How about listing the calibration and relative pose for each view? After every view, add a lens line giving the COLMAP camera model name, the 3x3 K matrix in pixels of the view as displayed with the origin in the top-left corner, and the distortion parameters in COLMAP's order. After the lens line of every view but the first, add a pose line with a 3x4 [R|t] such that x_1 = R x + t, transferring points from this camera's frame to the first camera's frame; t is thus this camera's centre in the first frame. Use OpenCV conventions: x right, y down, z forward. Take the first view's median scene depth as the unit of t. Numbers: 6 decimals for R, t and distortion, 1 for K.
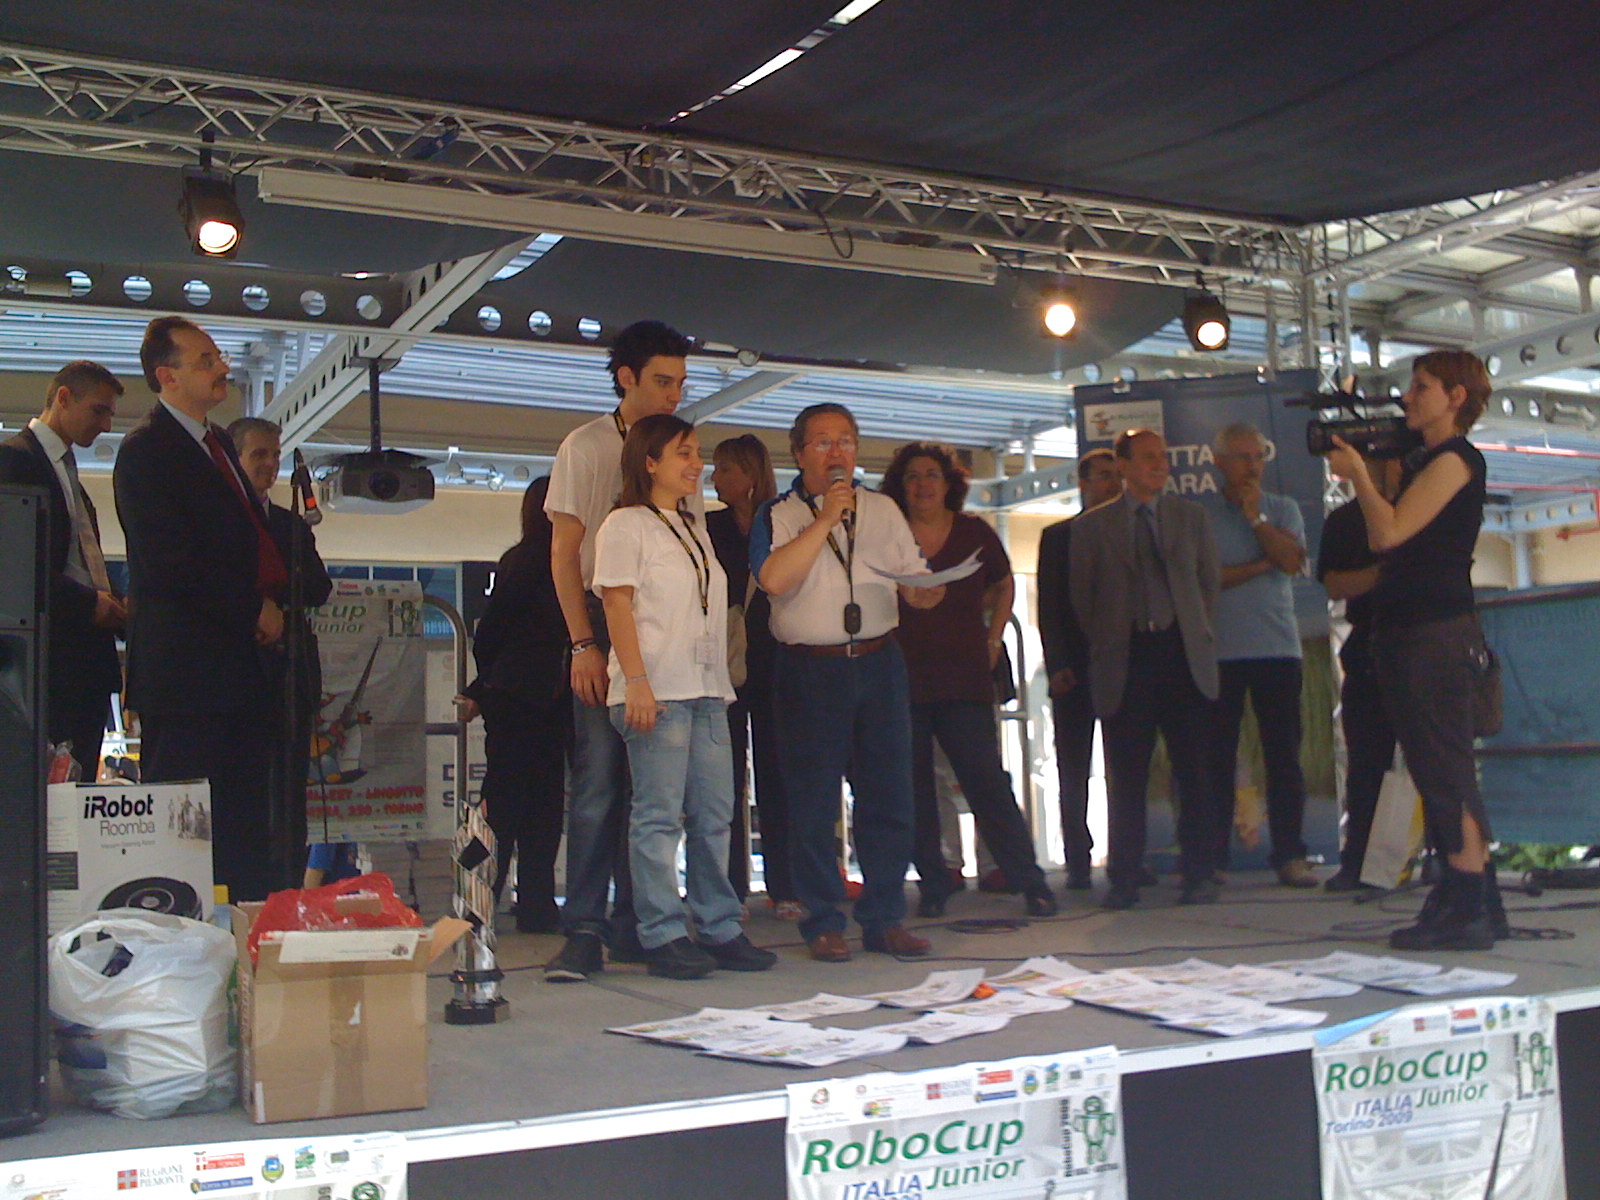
lens RADIAL K [[1801.4, 0, 848.1], [0, 1801.4, 619.0], [0, 0, 1]] dist [0.140379, -0.496152]
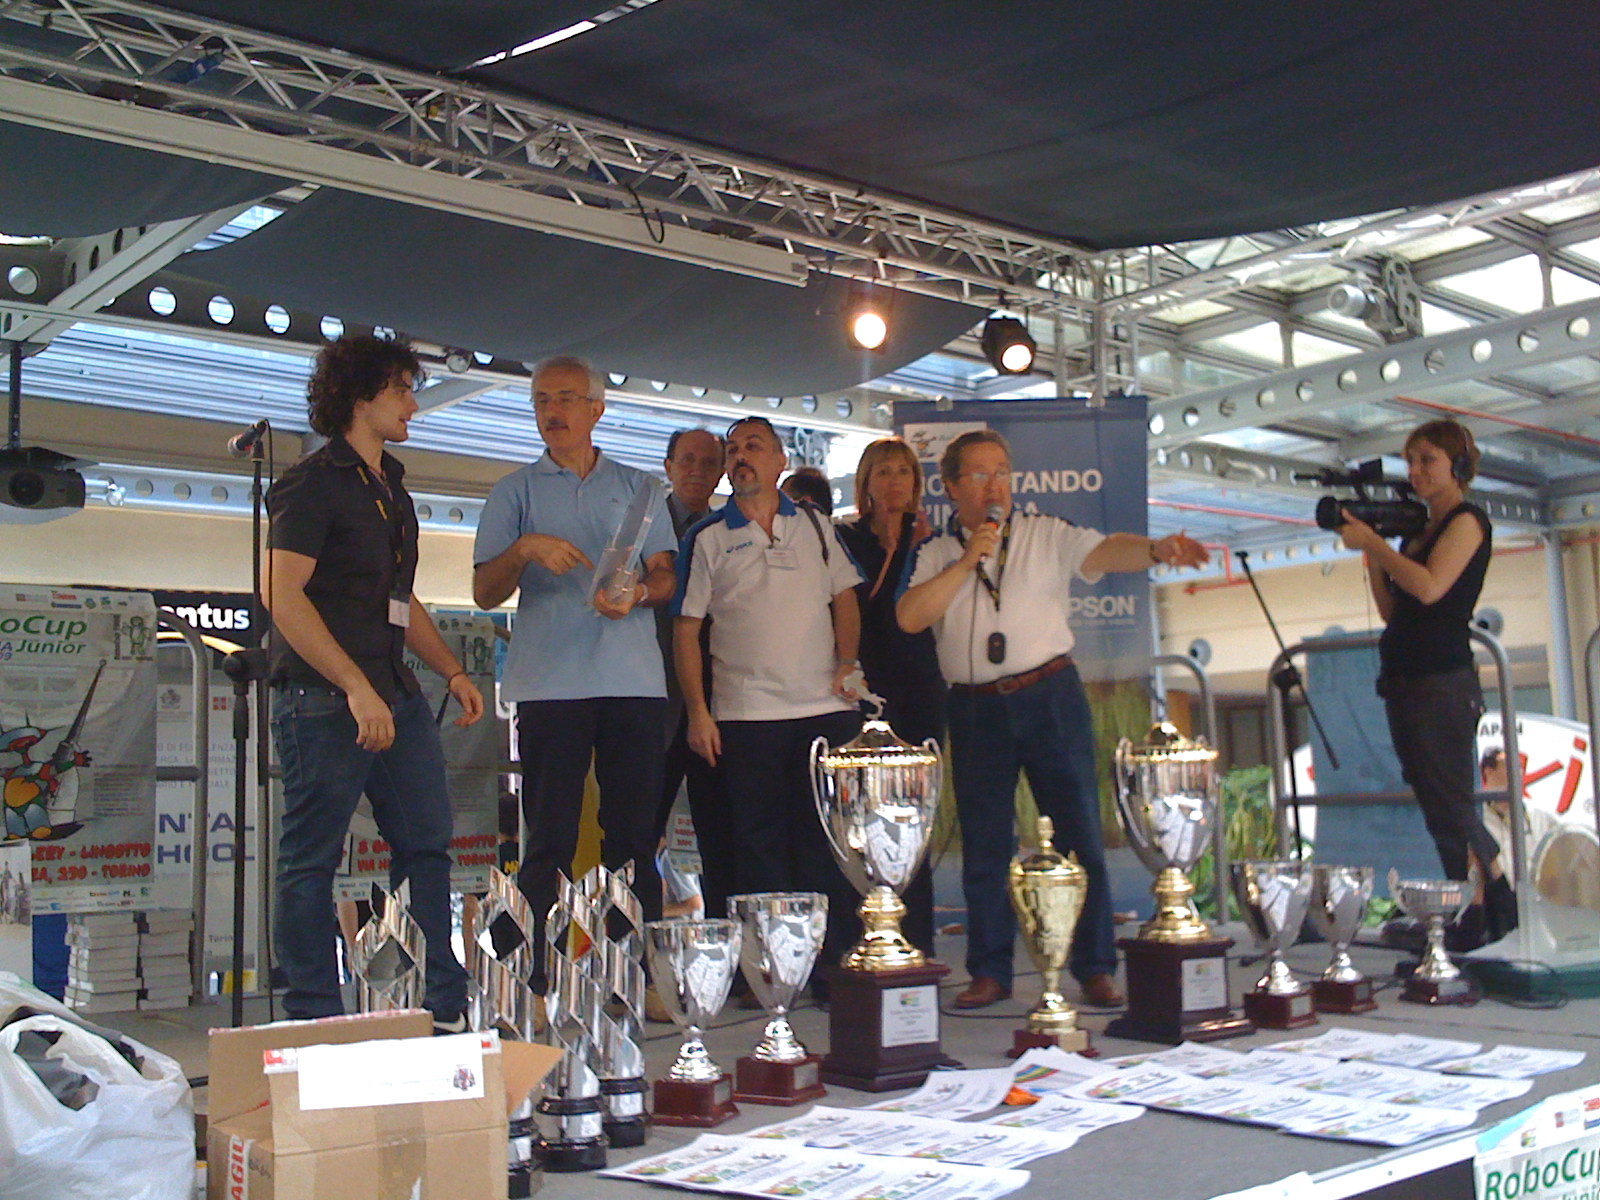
lens RADIAL K [[1792.7, 0, 835.2], [0, 1792.7, 602.2], [0, 0, 1]] dist [0.141092, -0.524889]
pose [[0.972716, 0.024186, 0.230733, -0.122163], [-0.015847, 0.999155, -0.037924, 0.008953], [-0.231455, 0.033233, 0.972278, 0.134393]]
